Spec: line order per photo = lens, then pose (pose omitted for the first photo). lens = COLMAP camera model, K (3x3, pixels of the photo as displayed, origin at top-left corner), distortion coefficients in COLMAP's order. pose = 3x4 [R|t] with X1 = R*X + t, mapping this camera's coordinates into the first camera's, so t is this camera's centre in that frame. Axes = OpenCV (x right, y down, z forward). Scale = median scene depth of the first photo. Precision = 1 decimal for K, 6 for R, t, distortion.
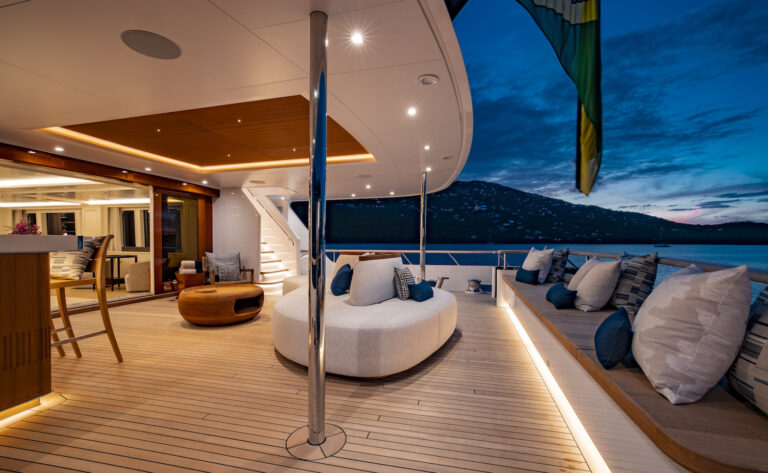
lens RADIAL K [[322.9, 0, 392.7], [0, 322.9, 249.2], [0, 0, 1]] dist [-0.025228, 0.008158]
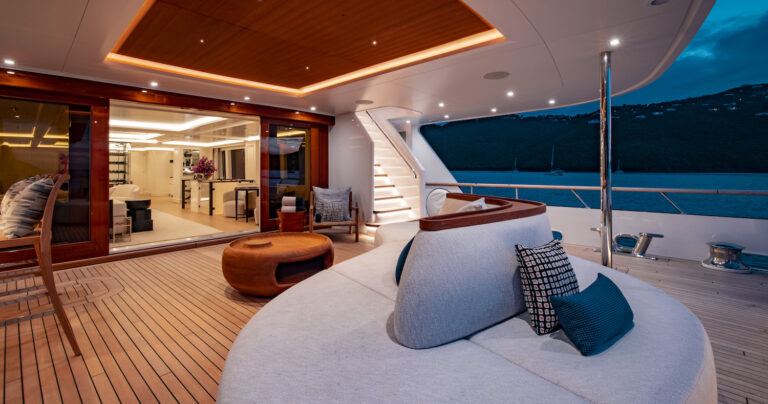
lens RADIAL K [[327.6, 0, 384.6], [0, 327.6, 164.9], [0, 0, 1]] dist [-0.017865, 0.001475]
pose [[0.868266, -0.016525, -0.495824, 0.061127], [-0.002155, 0.999310, -0.037080, -0.028241], [0.496095, 0.033264, 0.867631, 0.487261]]
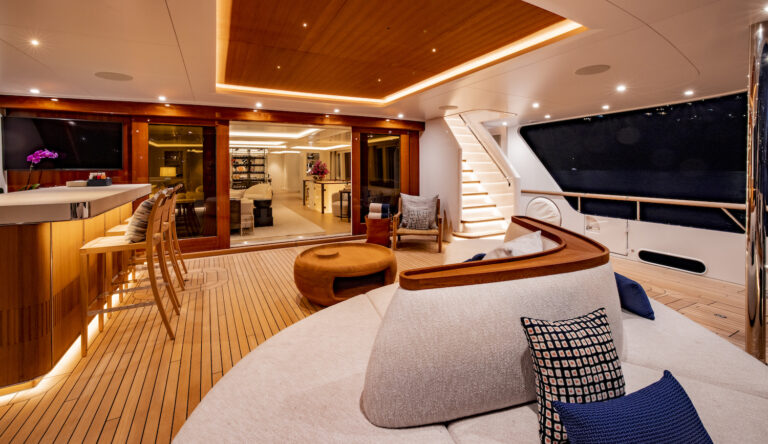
lens RADIAL K [[323.0, 0, 394.6], [0, 323.0, 169.4], [0, 0, 1]] dist [-0.013367, 0.002623]
pose [[0.657818, -0.000782, -0.753176, 0.143814], [-0.010633, 0.999890, -0.010325, -0.077016], [0.753102, 0.014801, 0.657738, 0.612648]]
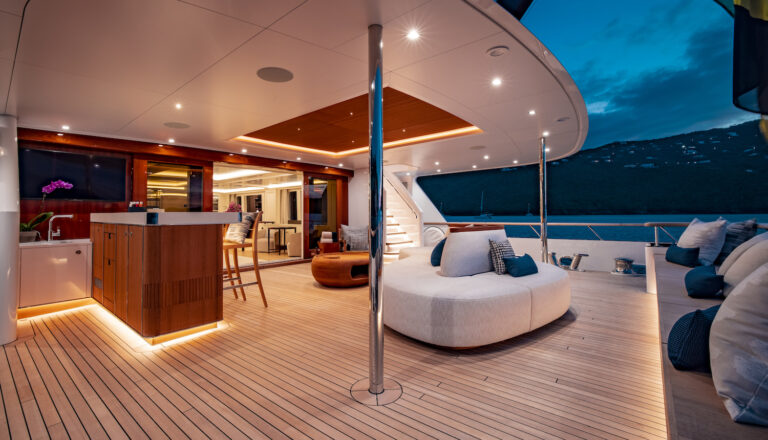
lens RADIAL K [[330.9, 0, 386.3], [0, 330.9, 204.1], [0, 0, 1]] dist [-0.023363, 0.003350]
pose [[0.900482, -0.025988, -0.434116, 0.142701], [0.002559, 0.998512, -0.054467, 0.001160], [0.434886, 0.047935, 0.899209, -0.028036]]
